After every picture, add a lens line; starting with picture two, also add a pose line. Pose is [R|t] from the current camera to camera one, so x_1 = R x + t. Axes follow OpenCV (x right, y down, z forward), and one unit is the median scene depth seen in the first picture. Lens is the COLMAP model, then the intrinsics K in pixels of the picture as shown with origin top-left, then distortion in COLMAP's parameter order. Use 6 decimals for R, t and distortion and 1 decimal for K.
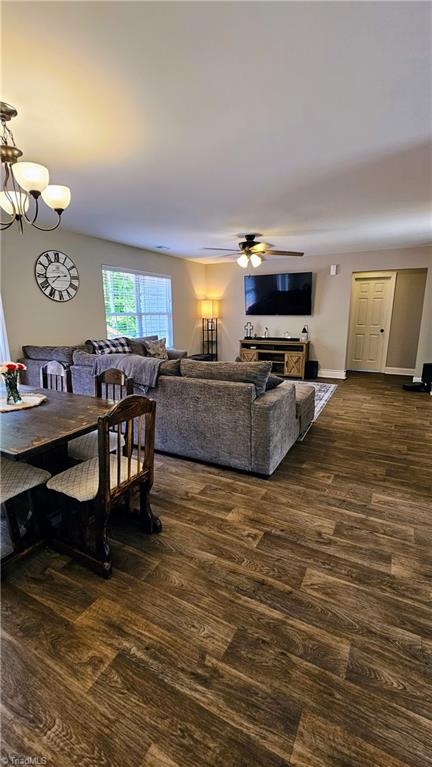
lens RADIAL K [[329.1, 0, 211.4], [0, 329.1, 385.3], [0, 0, 1]] dist [-0.000959, -0.000228]
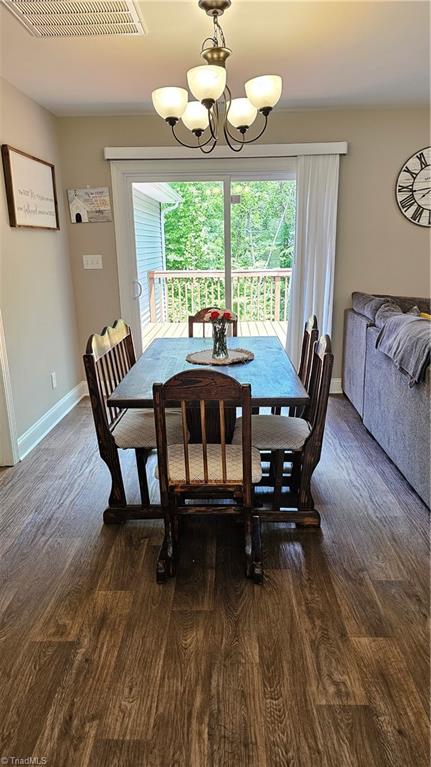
lens RADIAL K [[513.2, 0, 219.5], [0, 513.2, 382.4], [0, 0, 1]] dist [0.026969, -0.016311]
pose [[0.461150, 0.225588, -0.858167, 0.598155], [-0.179719, 0.970843, 0.158632, -0.099895], [0.868932, 0.081076, 0.488246, 0.382525]]
